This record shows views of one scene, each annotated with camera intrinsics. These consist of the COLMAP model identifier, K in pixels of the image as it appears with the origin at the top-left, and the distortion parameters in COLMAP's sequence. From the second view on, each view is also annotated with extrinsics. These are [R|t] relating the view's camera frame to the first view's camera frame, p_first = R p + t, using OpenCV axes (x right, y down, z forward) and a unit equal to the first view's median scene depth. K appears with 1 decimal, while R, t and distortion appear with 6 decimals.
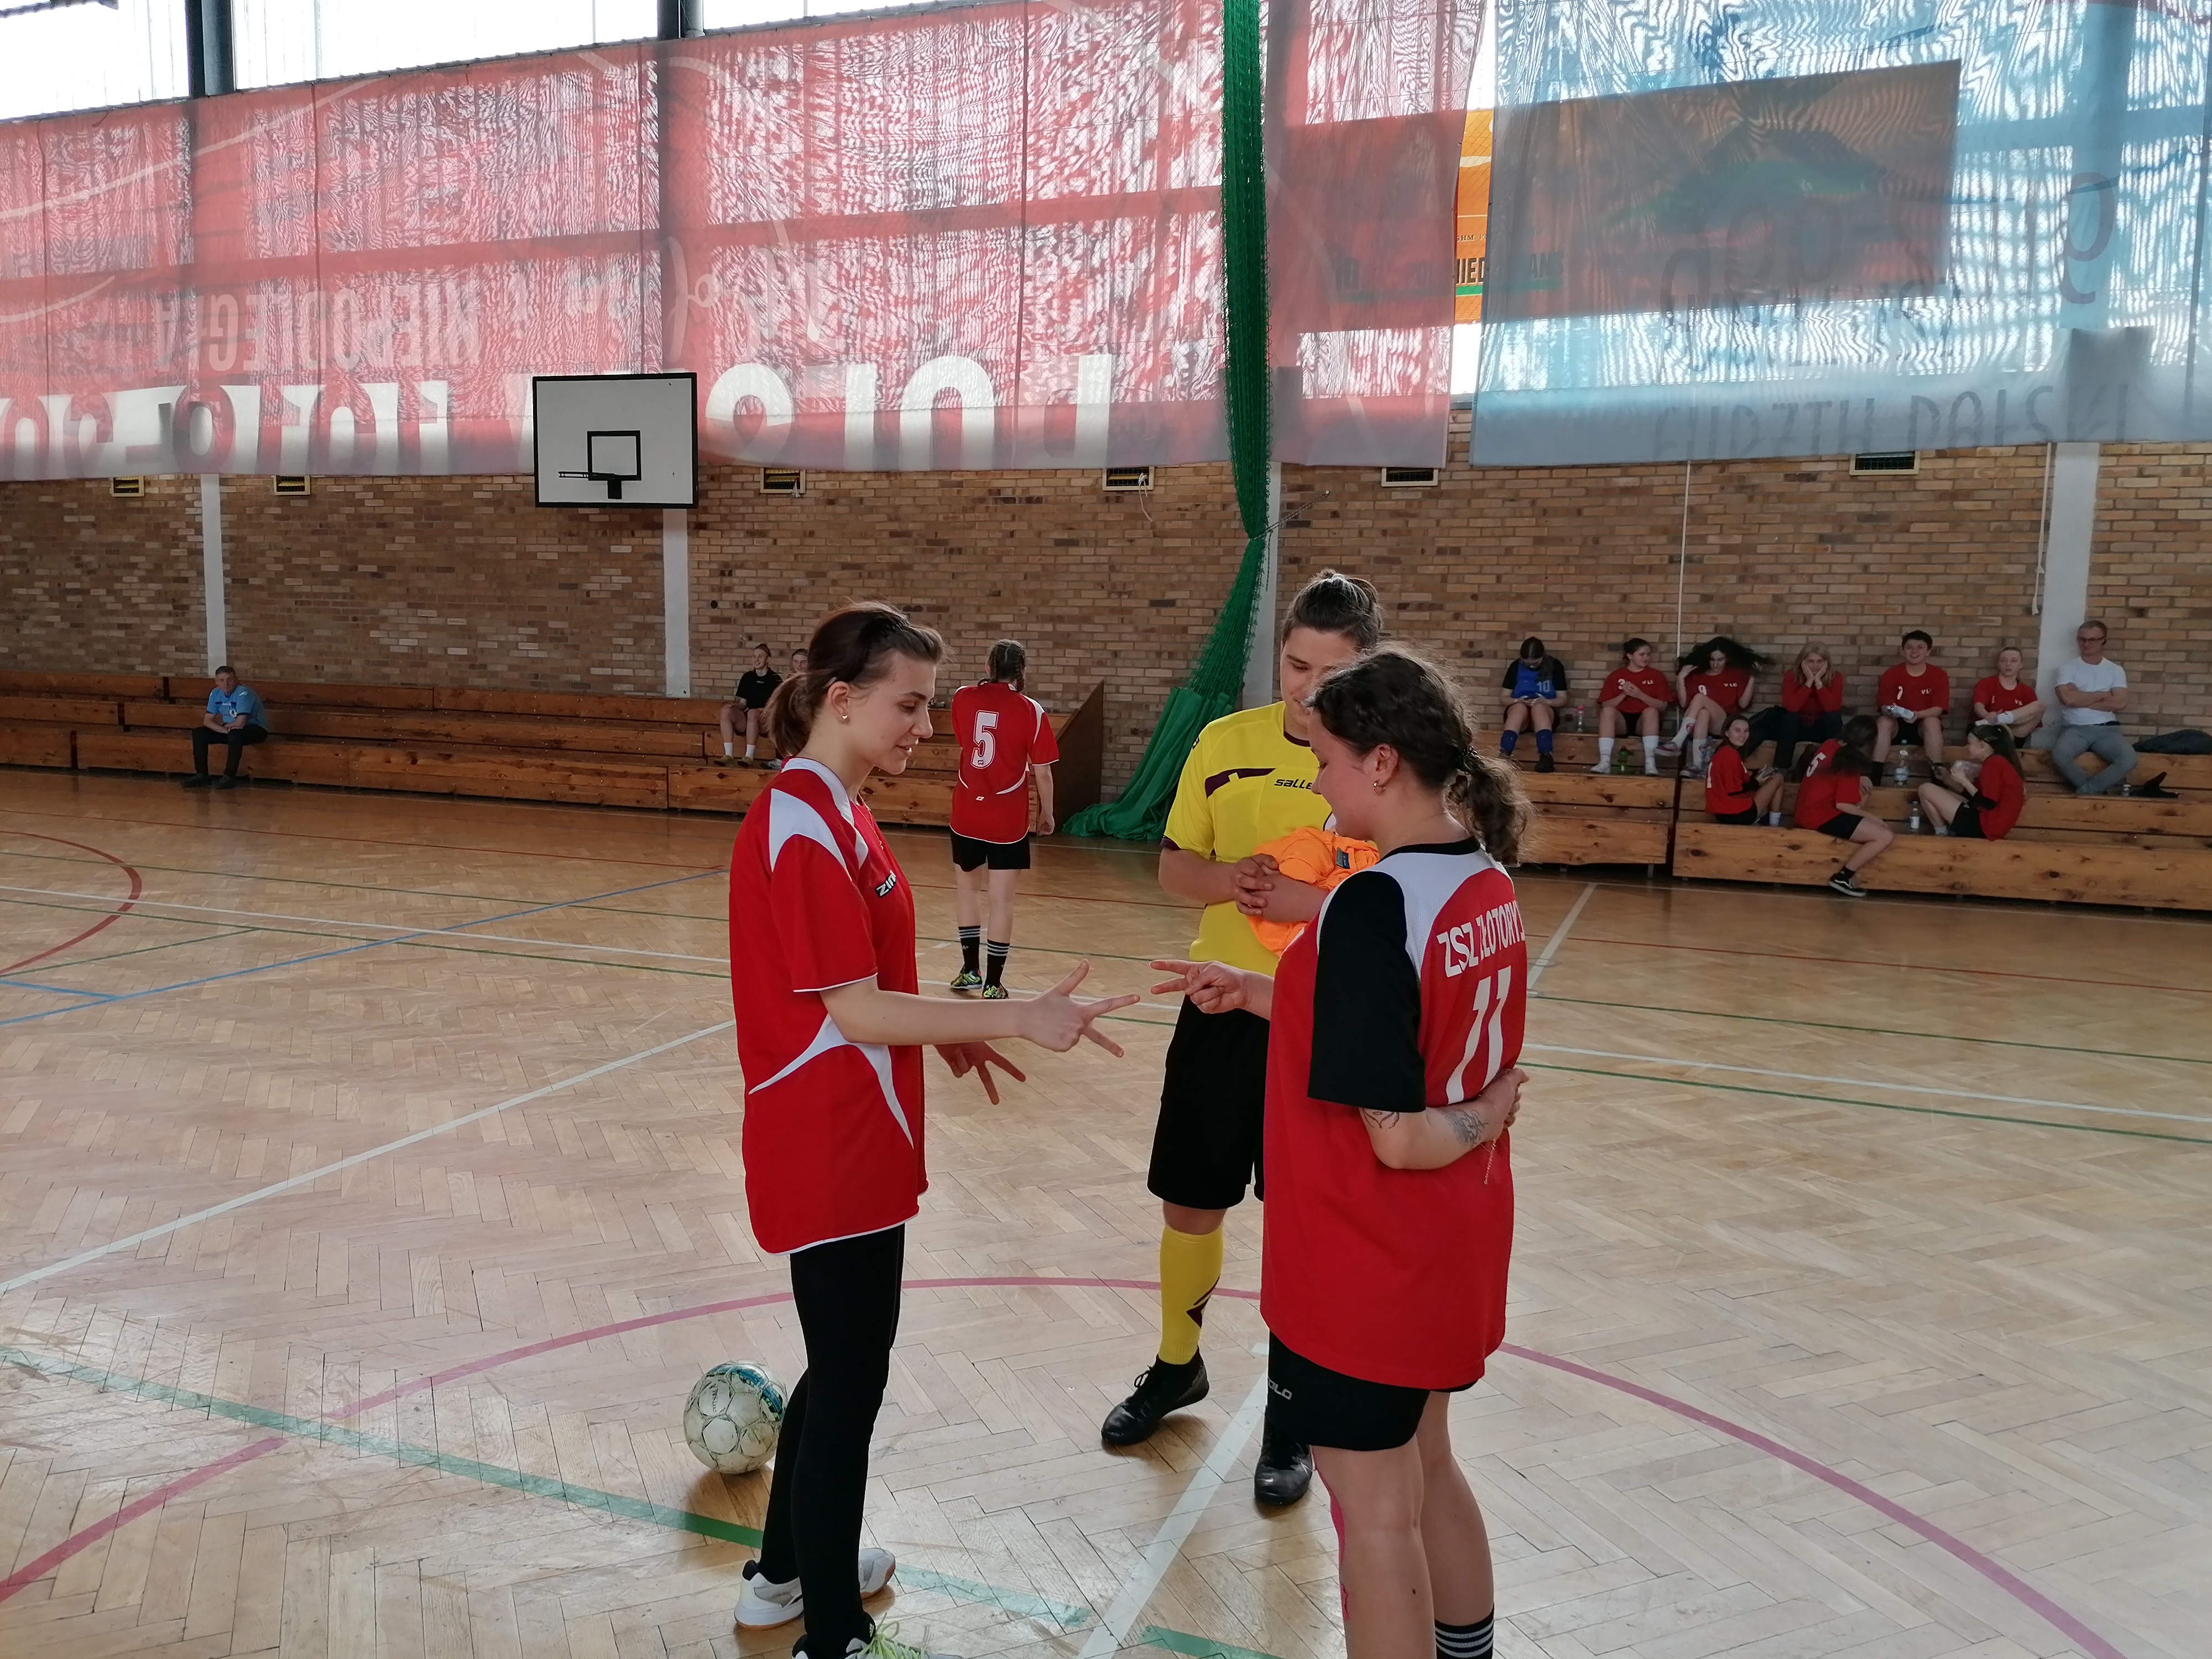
lens RADIAL K [[1662.8, 0, 1099.4], [0, 1662.8, 822.5], [0, 0, 1]] dist [0.092493, -0.111049]
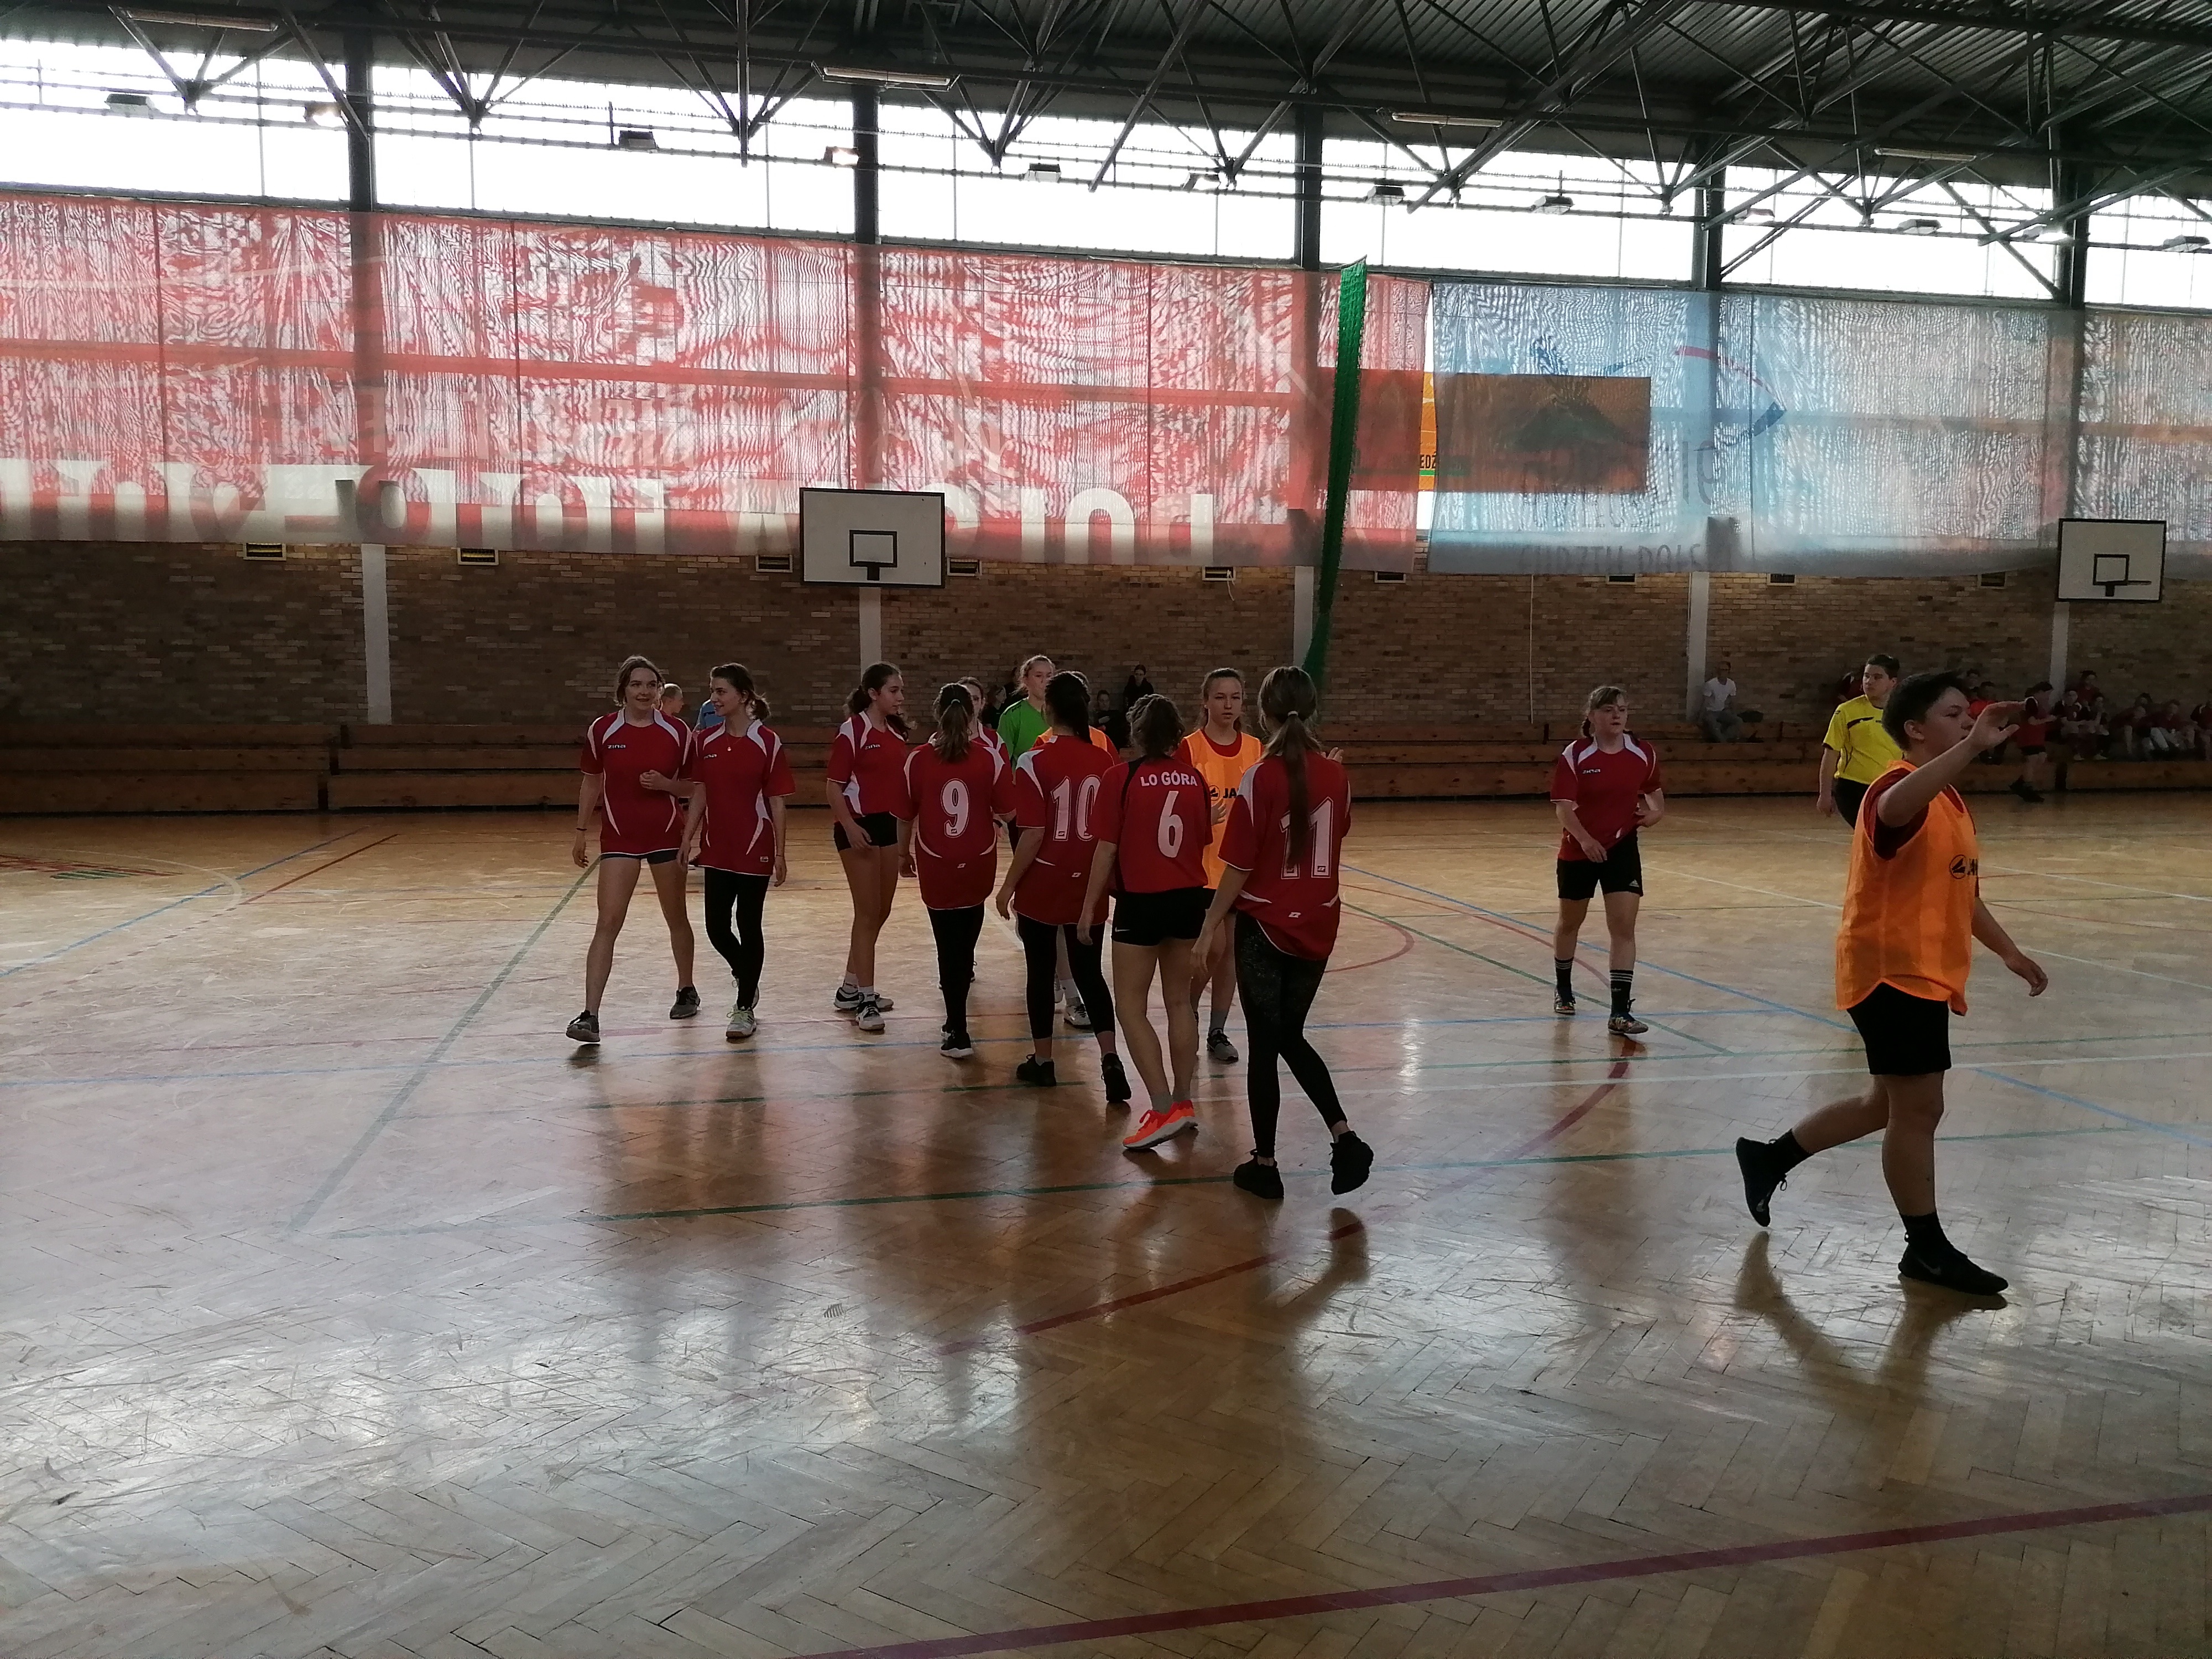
lens RADIAL K [[1662.8, 0, 1096.4], [0, 1662.8, 833.4], [0, 0, 1]] dist [0.092493, -0.111049]
pose [[0.837434, -0.067307, 0.542379, -0.845742], [0.074779, 0.997166, 0.008284, 0.013730], [-0.541399, 0.033621, 0.840093, -0.215801]]
